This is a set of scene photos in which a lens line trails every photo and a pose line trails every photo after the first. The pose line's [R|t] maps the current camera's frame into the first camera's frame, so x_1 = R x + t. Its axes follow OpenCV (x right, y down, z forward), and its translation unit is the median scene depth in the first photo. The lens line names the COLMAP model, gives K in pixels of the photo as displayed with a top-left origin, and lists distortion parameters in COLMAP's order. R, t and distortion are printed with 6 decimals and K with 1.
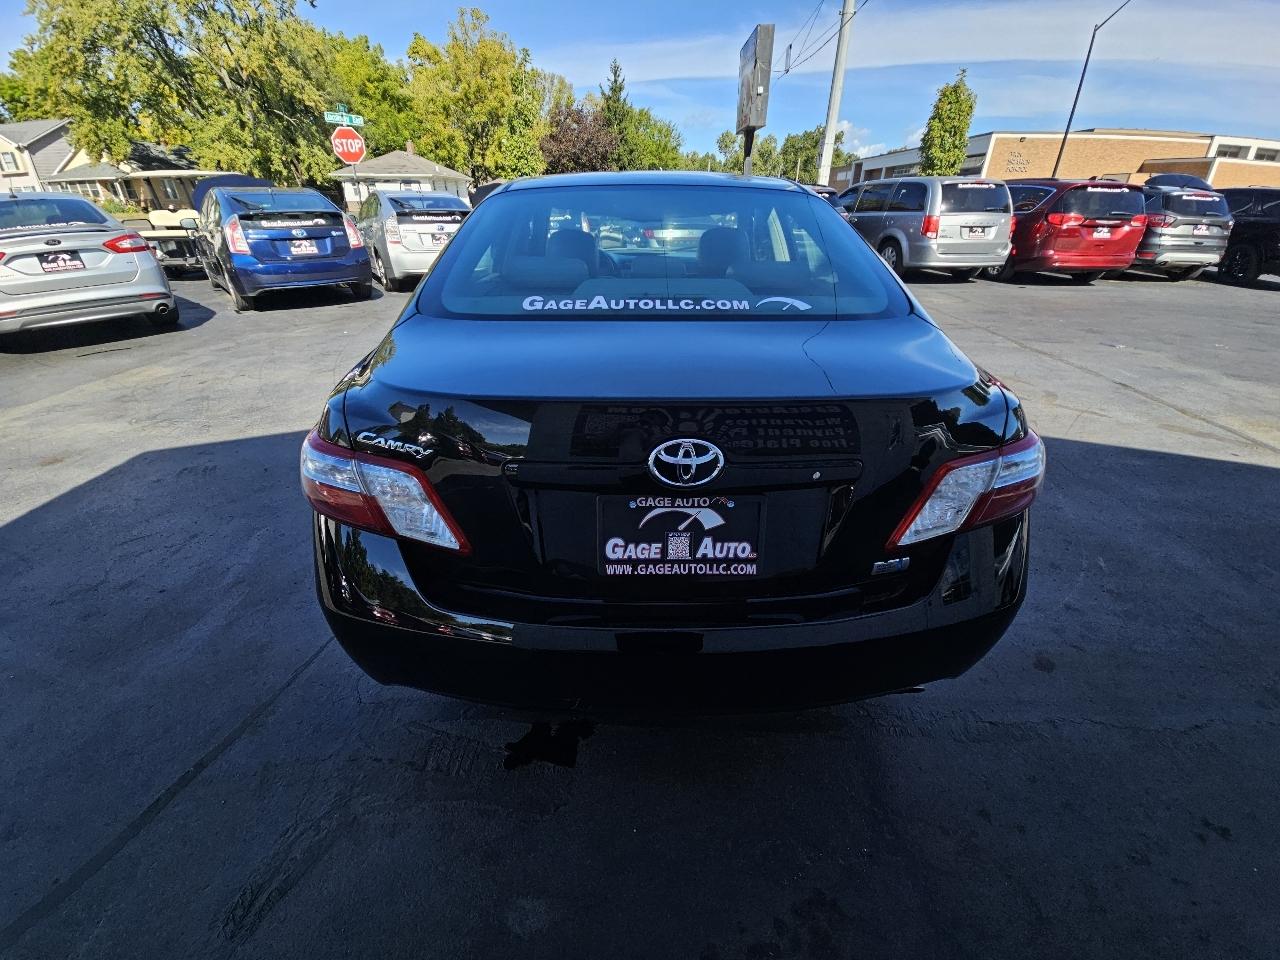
lens RADIAL K [[514.9, 0, 636.3], [0, 514.9, 477.6], [0, 0, 1]] dist [0.040330, -0.023622]
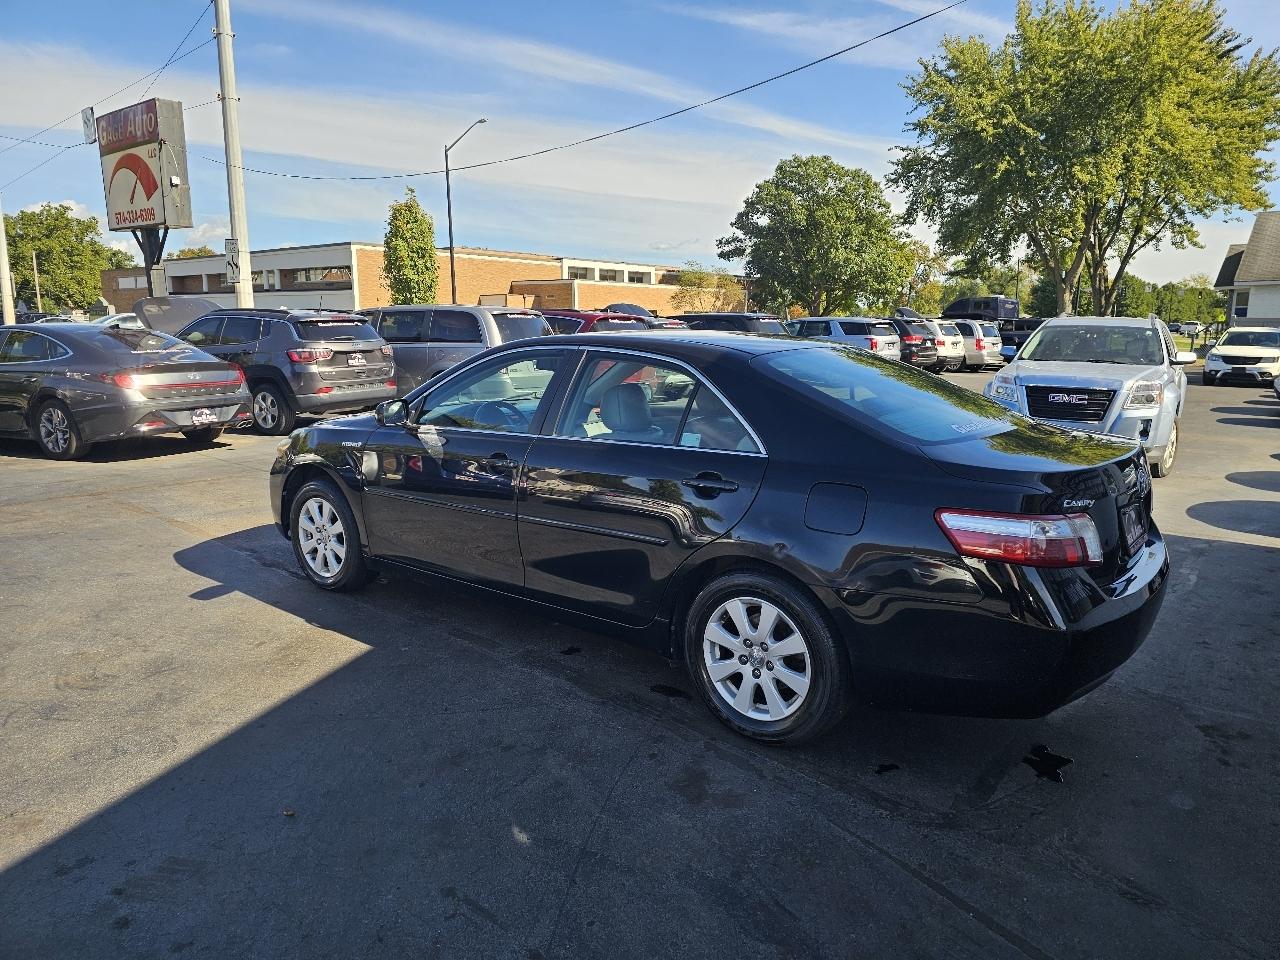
lens RADIAL K [[856.7, 0, 645.6], [0, 856.7, 478.3], [0, 0, 1]] dist [0.065529, -0.062650]
pose [[0.635695, -0.136851, 0.759713, -0.256155], [0.358150, 0.924111, -0.133219, -0.019445], [-0.683828, 0.356778, 0.636466, 0.011091]]
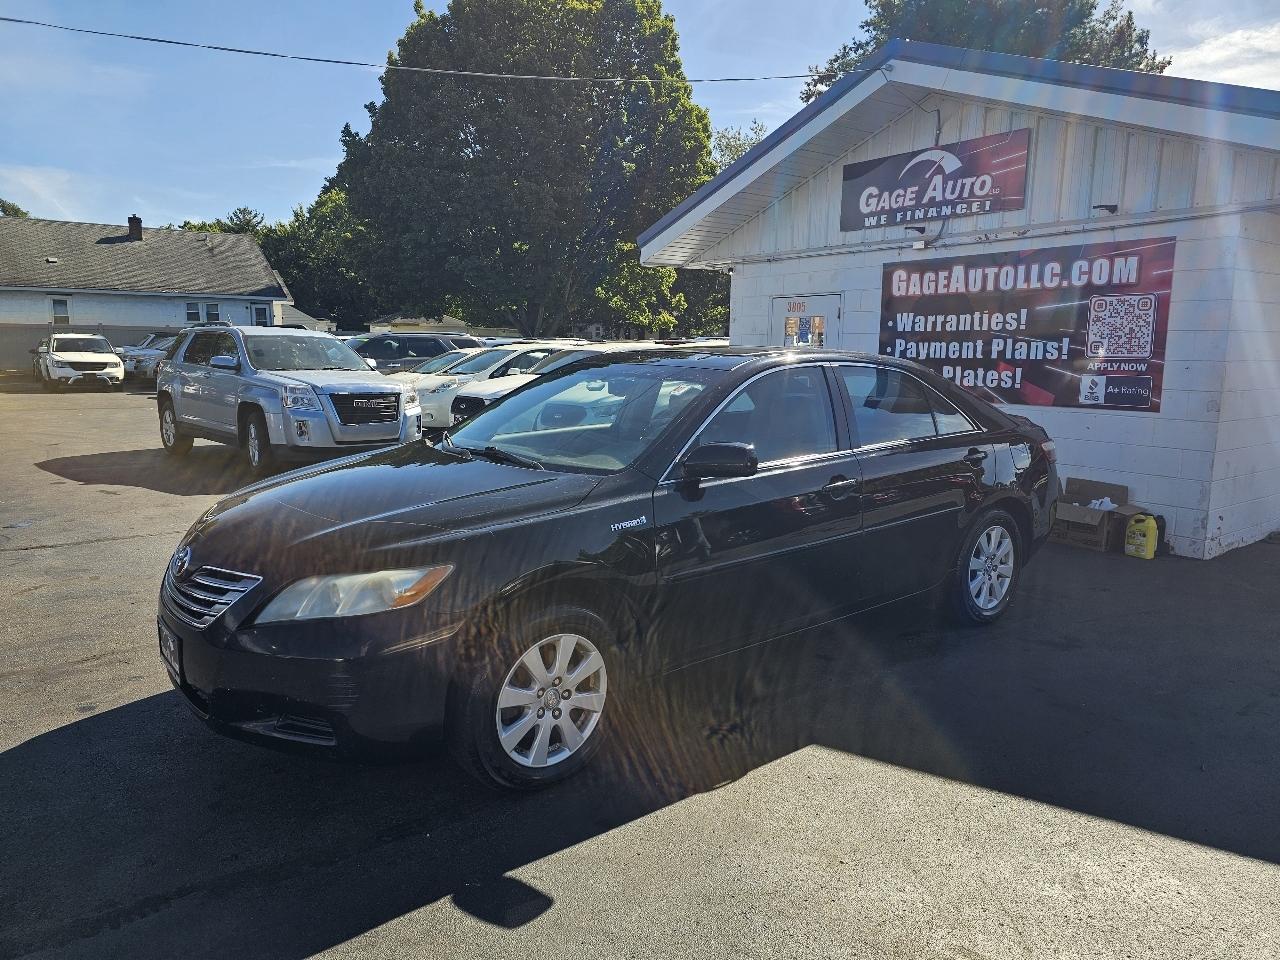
lens RADIAL K [[857.8, 0, 636.3], [0, 857.8, 480.8], [0, 0, 1]] dist [0.061929, -0.060129]
pose [[-0.620929, -0.137335, 0.771742, -0.241520], [0.354584, 0.828835, 0.432786, -0.228394], [-0.699083, 0.542377, -0.465951, 0.406994]]
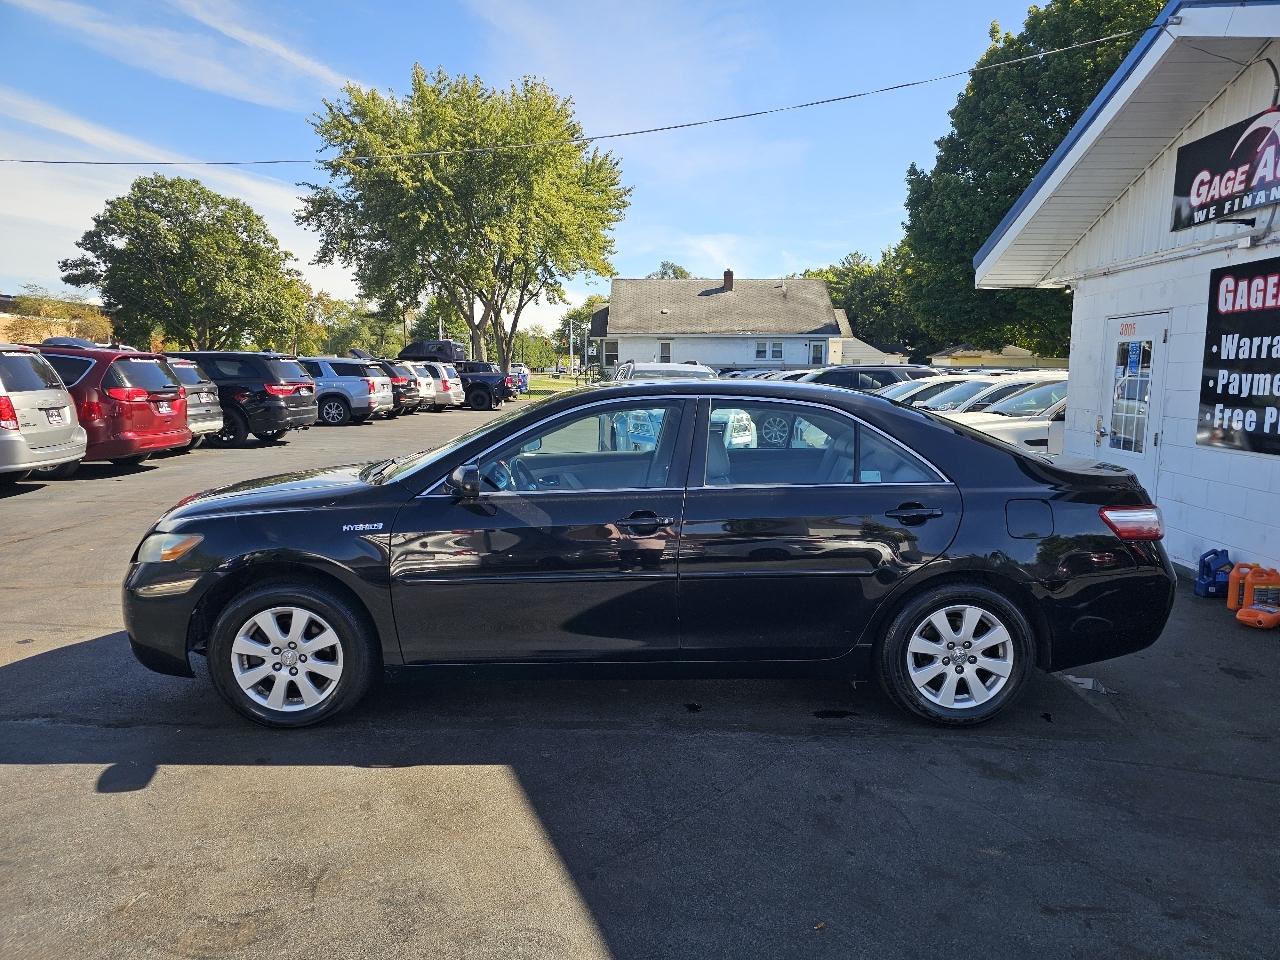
lens RADIAL K [[858.4, 0, 649.3], [0, 858.4, 486.1], [0, 0, 1]] dist [0.066536, -0.061325]
pose [[-0.008887, -0.140181, 0.990086, -0.332754], [0.461711, 0.877686, 0.128411, -0.125421], [-0.886986, 0.458275, 0.056923, 0.207399]]
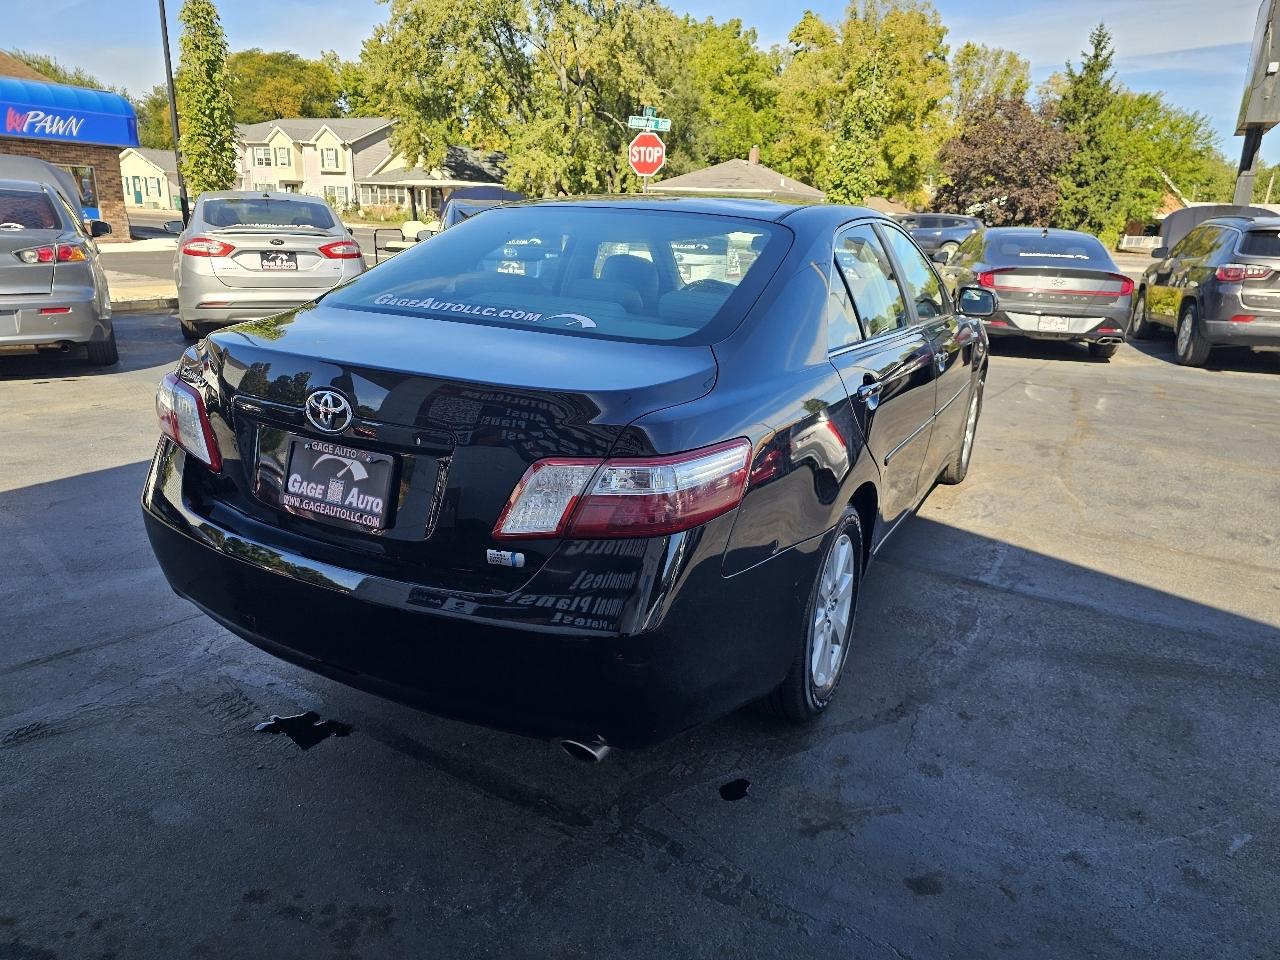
lens RADIAL K [[857.8, 0, 636.3], [0, 857.8, 480.8], [0, 0, 1]] dist [0.061929, -0.060129]
pose [[0.877981, 0.171076, -0.447082, 0.117307], [-0.257289, 0.956233, -0.139363, 0.015831], [0.403672, 0.237387, 0.883570, -0.033777]]
